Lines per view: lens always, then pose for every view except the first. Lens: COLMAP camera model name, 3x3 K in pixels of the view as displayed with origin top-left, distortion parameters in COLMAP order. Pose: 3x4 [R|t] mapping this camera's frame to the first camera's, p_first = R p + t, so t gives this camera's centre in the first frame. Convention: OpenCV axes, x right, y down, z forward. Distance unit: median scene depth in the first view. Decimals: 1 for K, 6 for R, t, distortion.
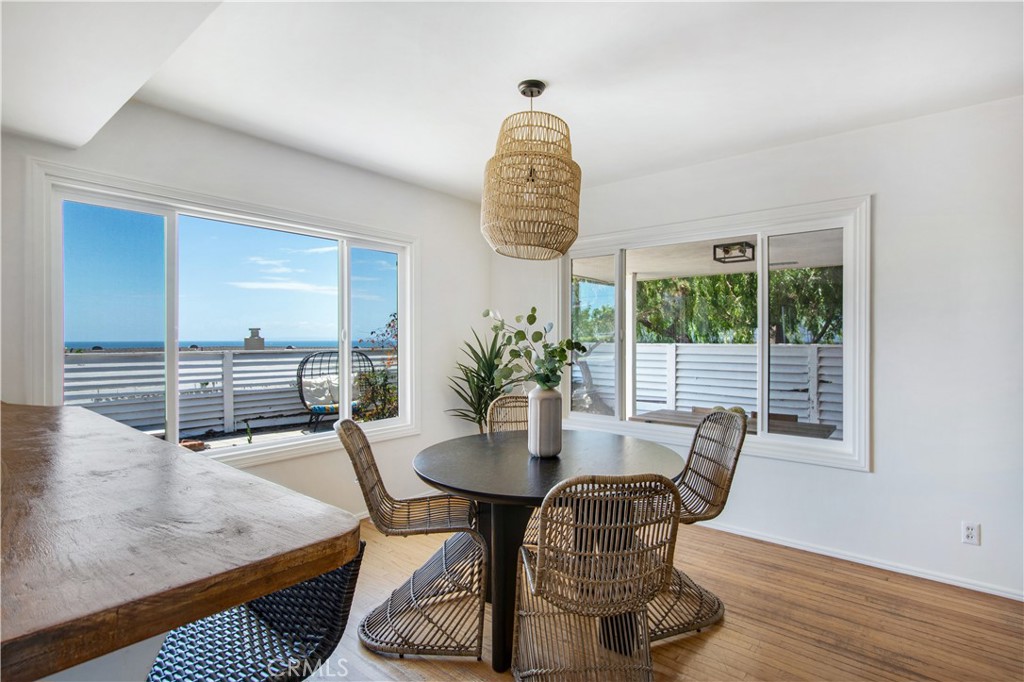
lens RADIAL K [[482.8, 0, 514.7], [0, 482.8, 339.0], [0, 0, 1]] dist [-0.001202, -0.000230]
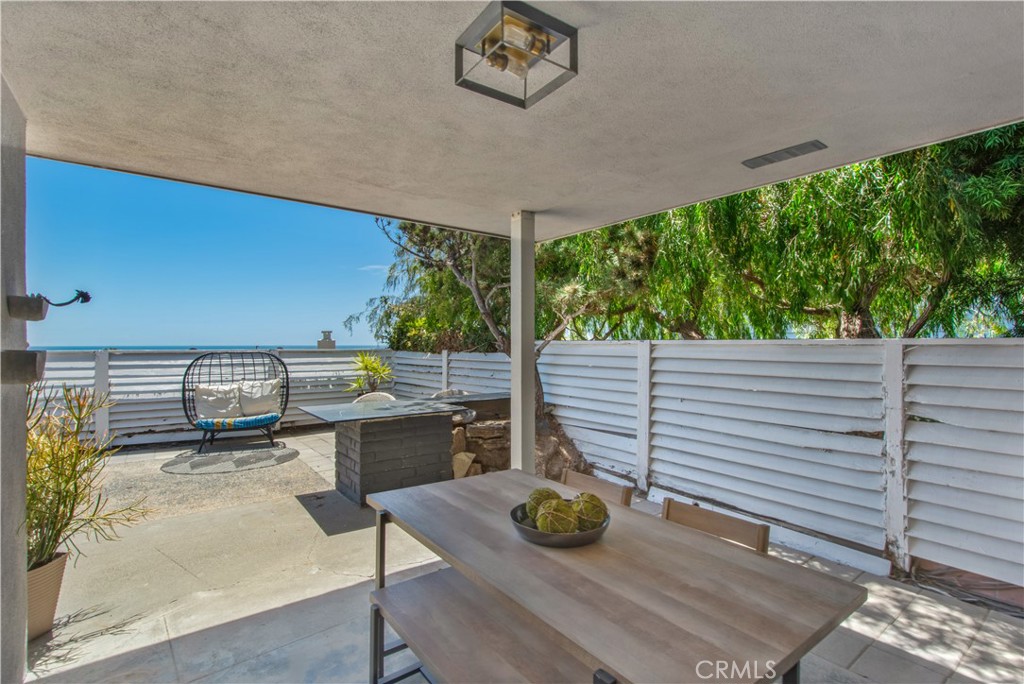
lens RADIAL K [[481.3, 0, 517.3], [0, 481.3, 348.1], [0, 0, 1]] dist [0.002264, 0.000521]
pose [[0.973474, 0.002943, -0.228777, 0.286888], [-0.001422, 0.999976, 0.006812, 0.013726], [0.228791, -0.006306, 0.973455, 0.356796]]
